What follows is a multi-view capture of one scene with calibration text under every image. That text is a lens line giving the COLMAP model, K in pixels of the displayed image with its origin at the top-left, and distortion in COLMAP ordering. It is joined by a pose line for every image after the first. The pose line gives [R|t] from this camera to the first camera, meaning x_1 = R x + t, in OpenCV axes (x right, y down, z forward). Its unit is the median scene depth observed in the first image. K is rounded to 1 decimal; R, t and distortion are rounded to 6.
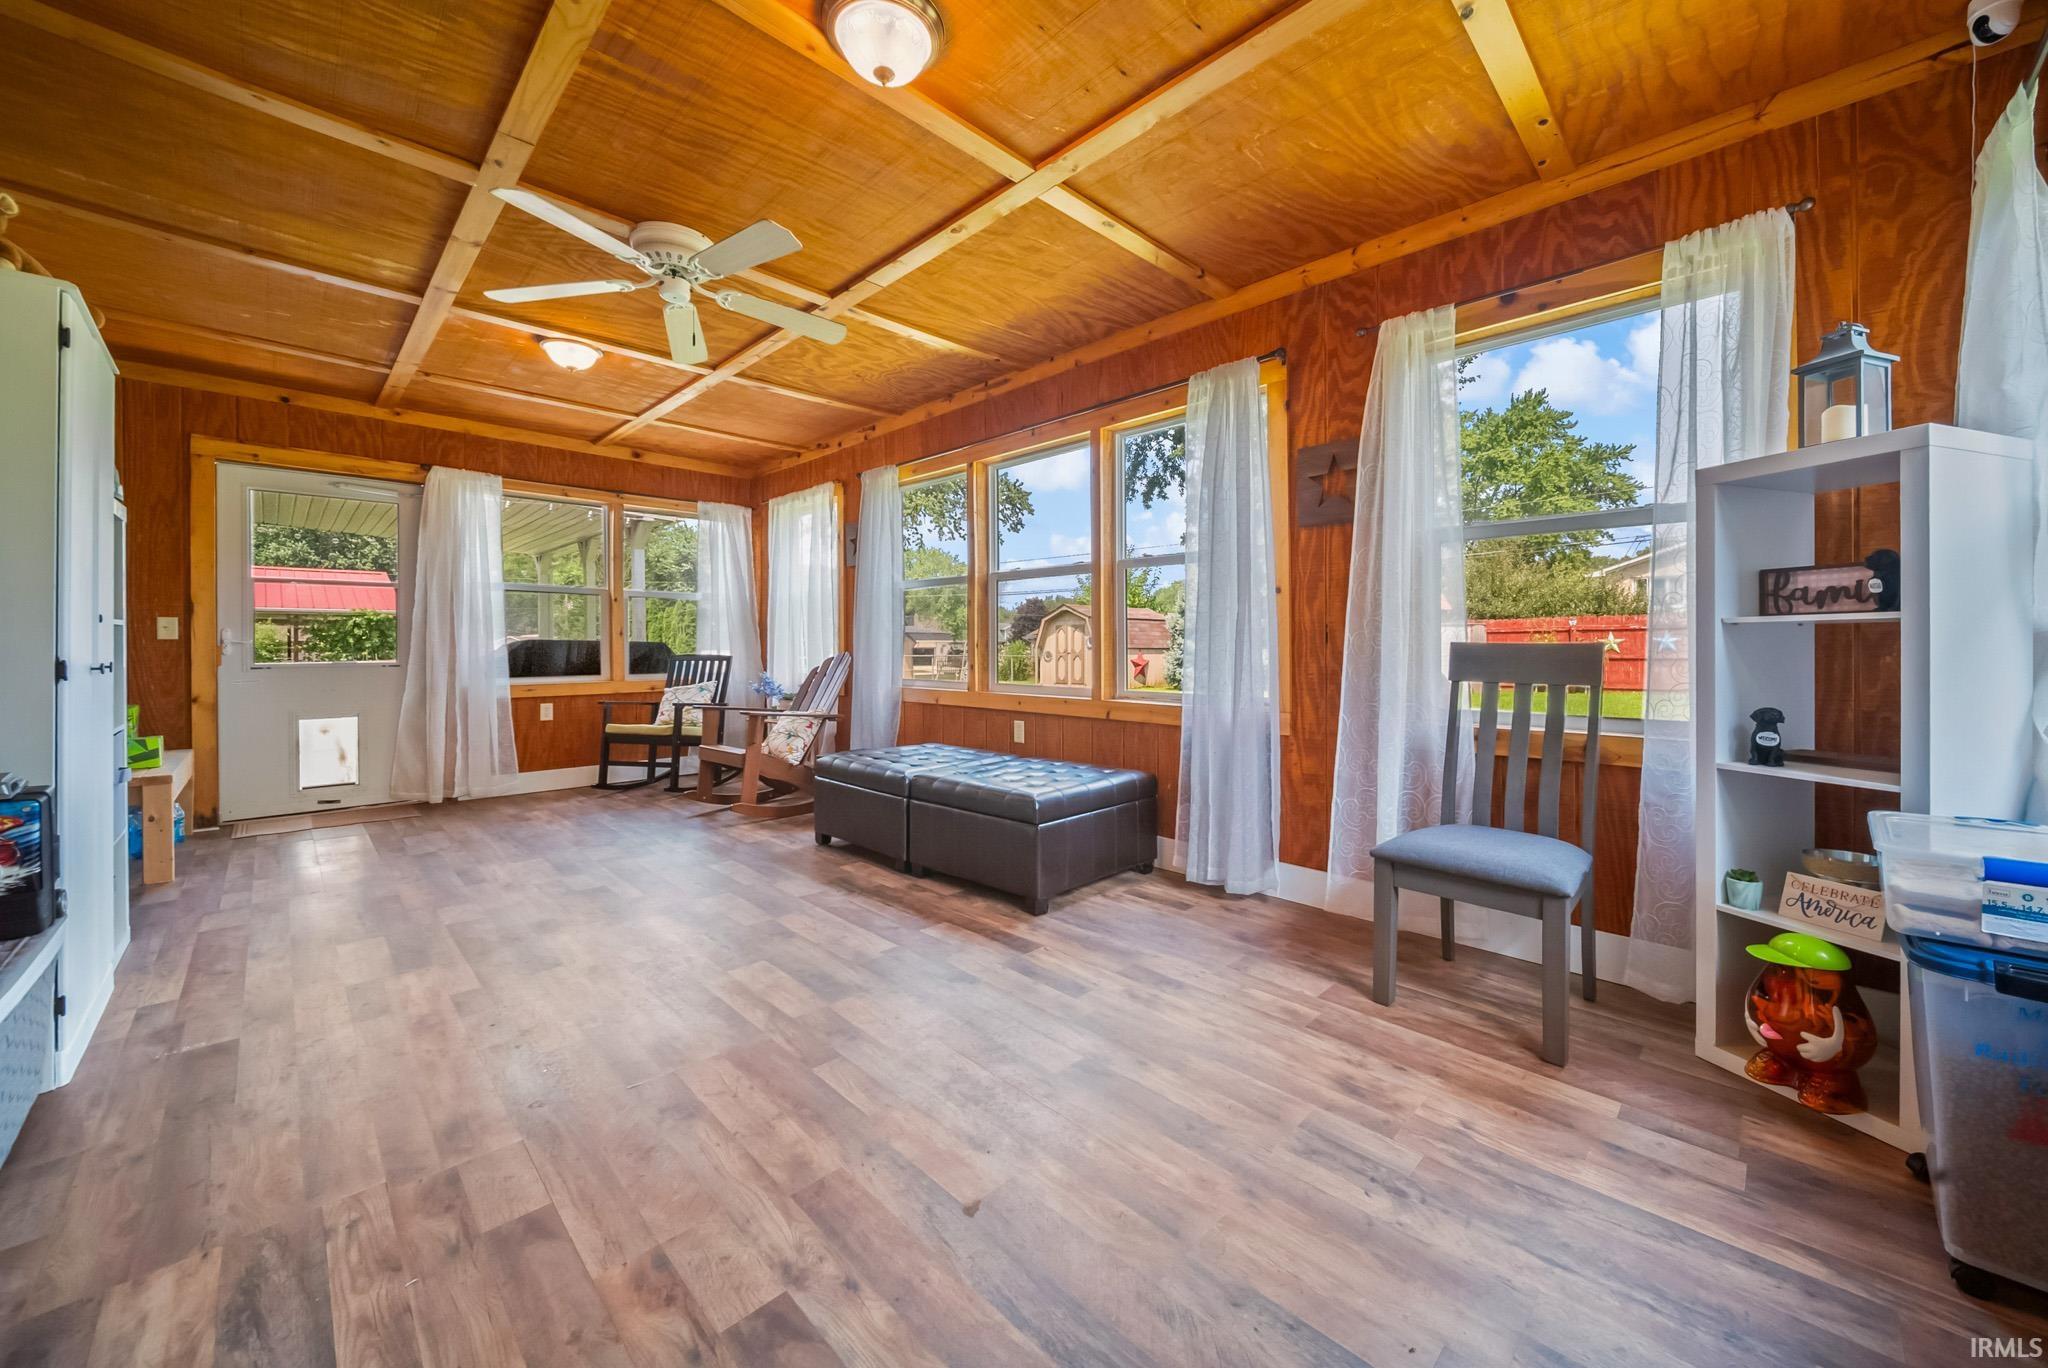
lens RADIAL K [[749.0, 0, 1024.0], [0, 749.0, 684.0], [0, 0, 1]] dist [-0.000002, 0.000029]
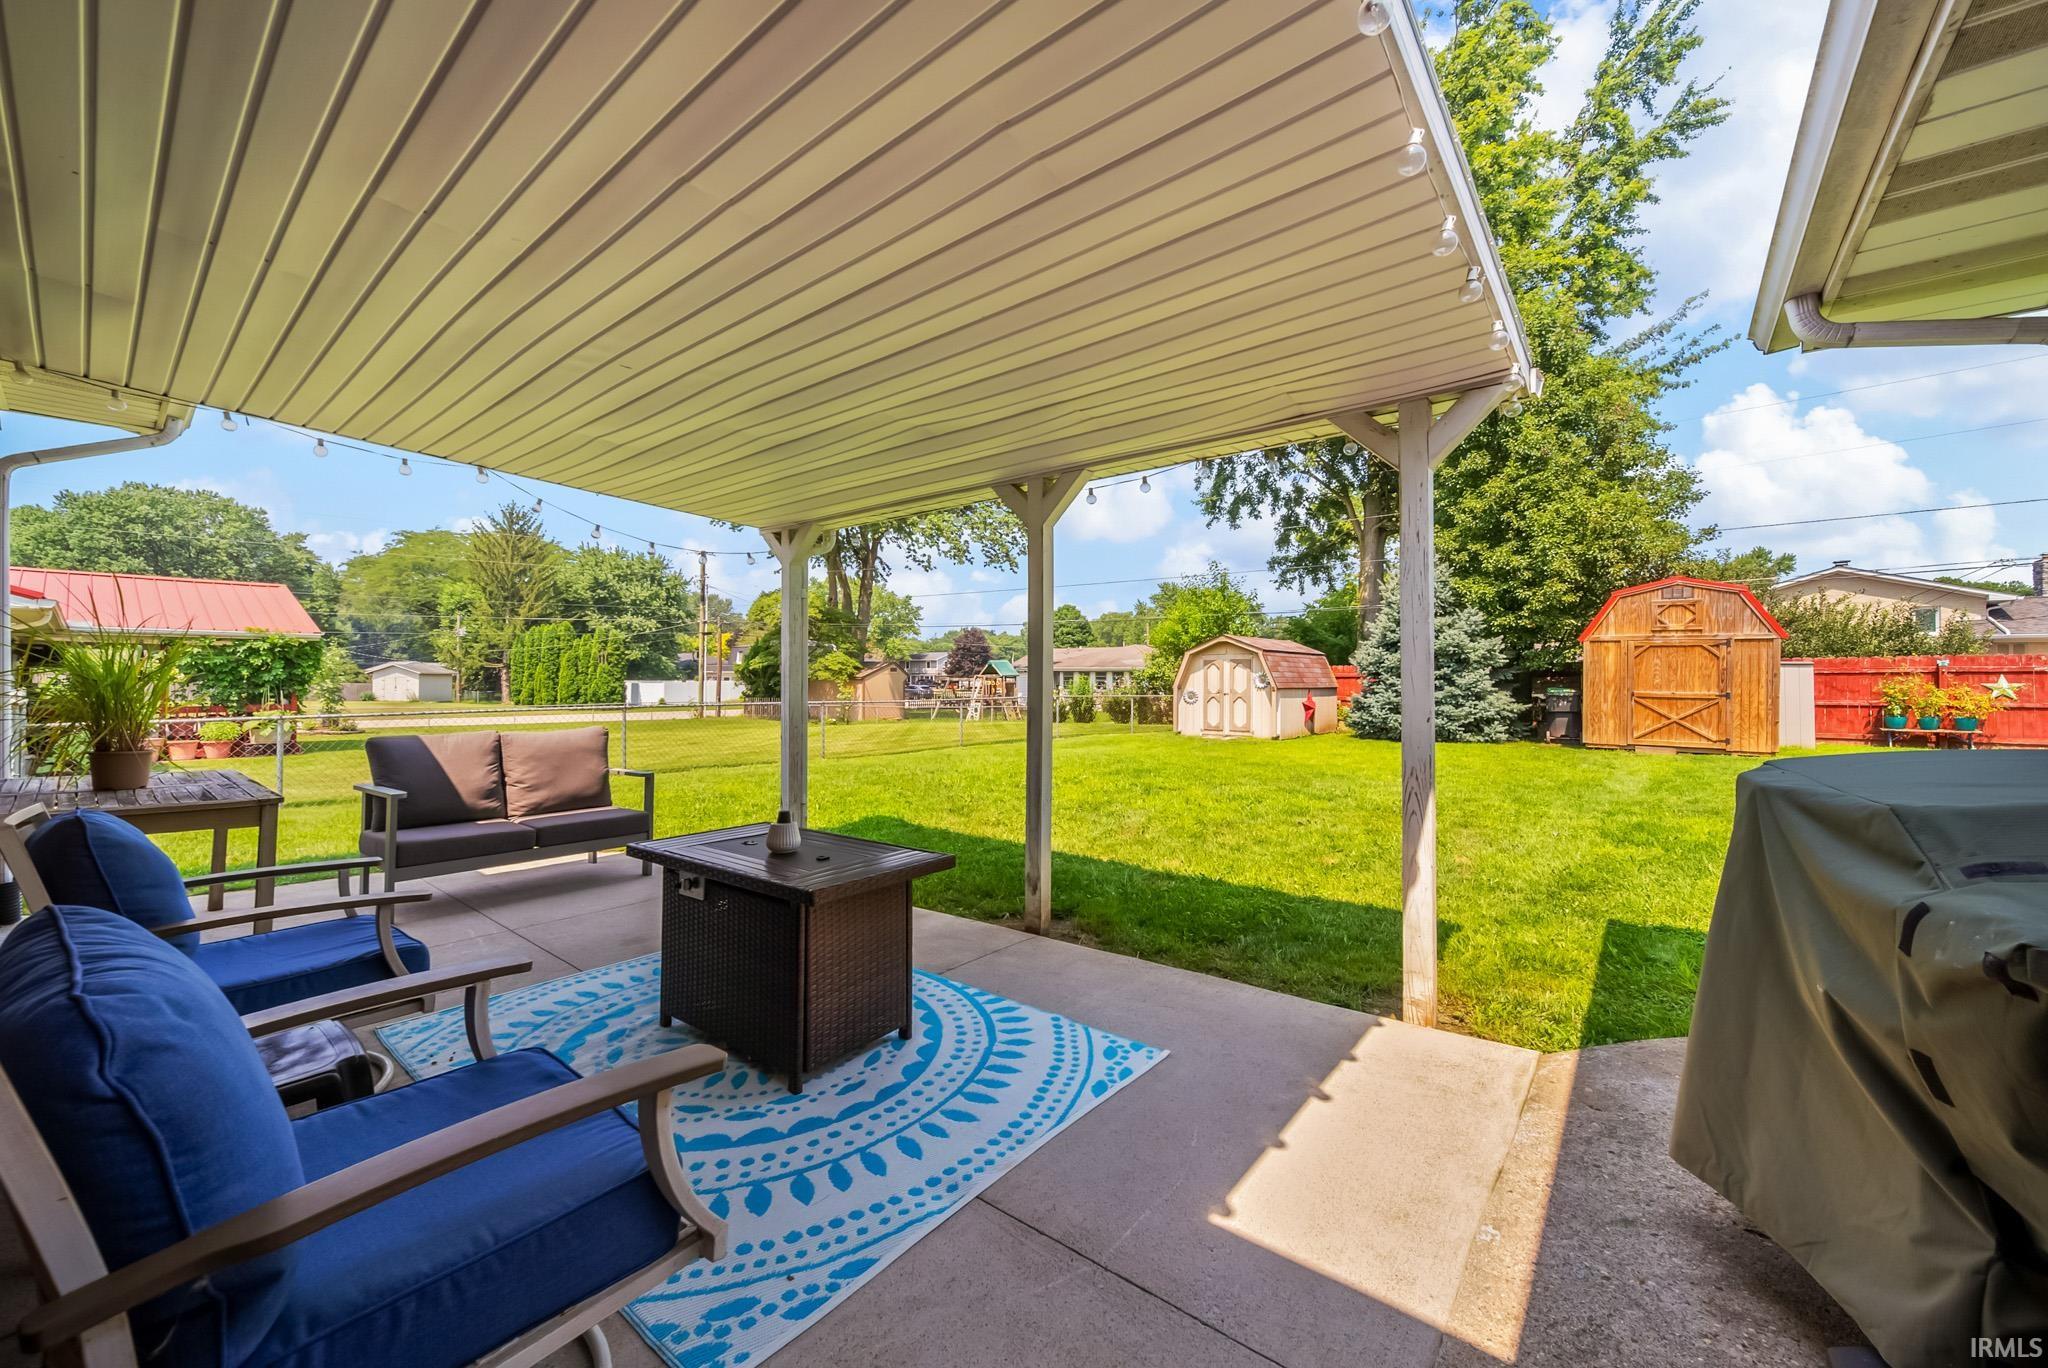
lens RADIAL K [[749.0, 0, 1024.0], [0, 749.0, 684.0], [0, 0, 1]] dist [-0.000002, 0.000029]
pose [[0.994257, 0.004813, 0.106913, -0.180608], [-0.000131, 0.999042, -0.043756, -0.012121], [-0.107021, 0.043491, 0.993305, 0.157298]]
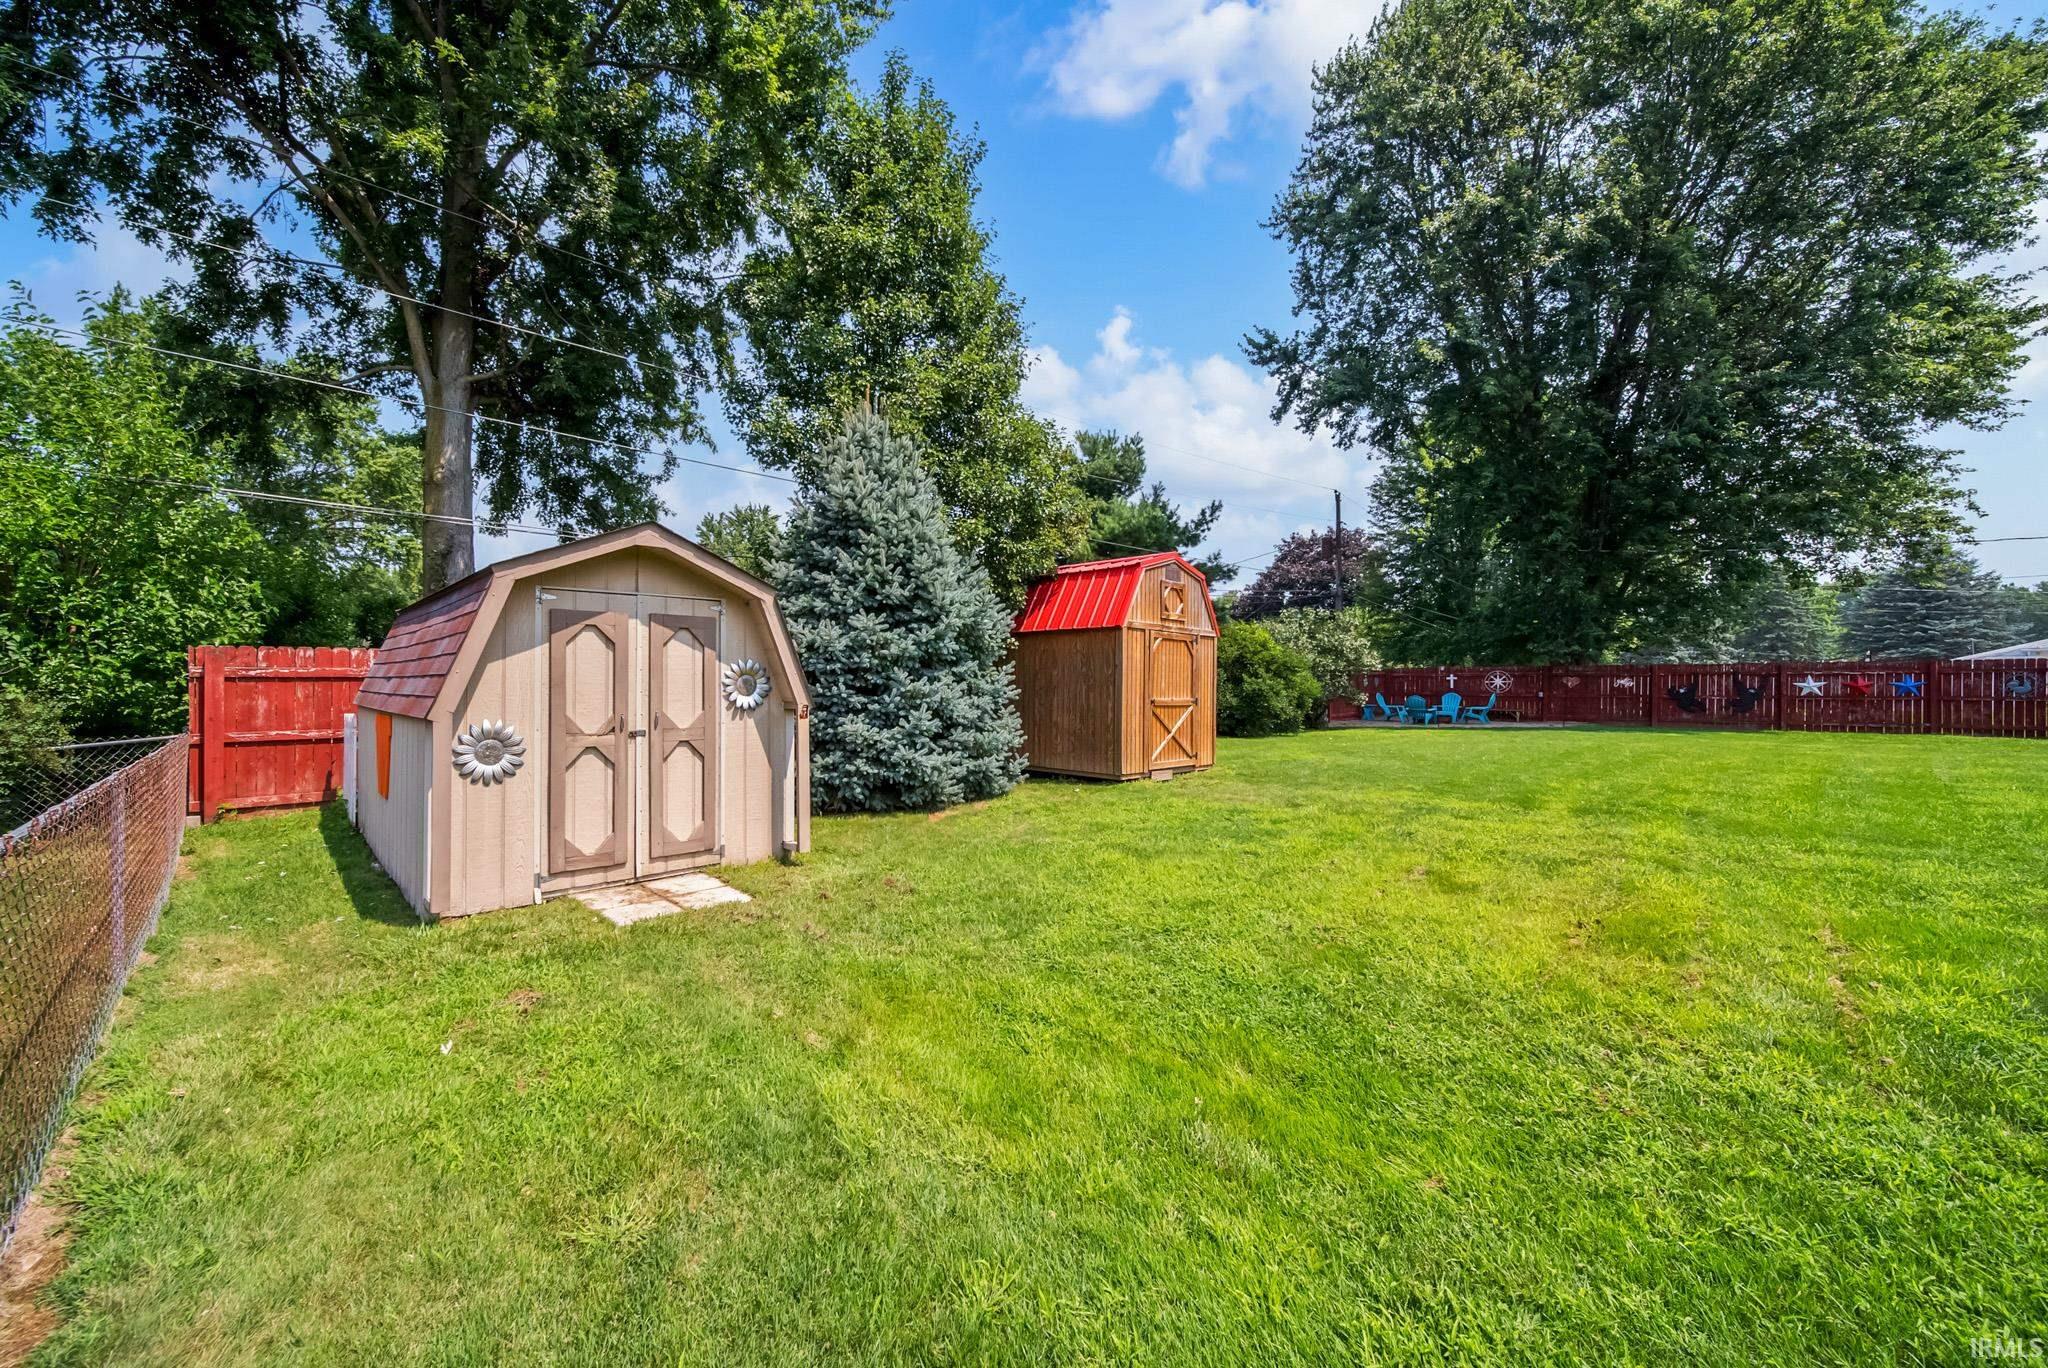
lens RADIAL K [[757.8, 0, 1006.3], [0, 757.8, 673.2], [0, 0, 1]] dist [0.000426, 0.000021]
pose [[0.028863, 0.025210, 0.999265, -0.125194], [0.044202, 0.998672, -0.026472, -0.035725], [-0.998606, 0.044934, 0.027711, 0.641382]]
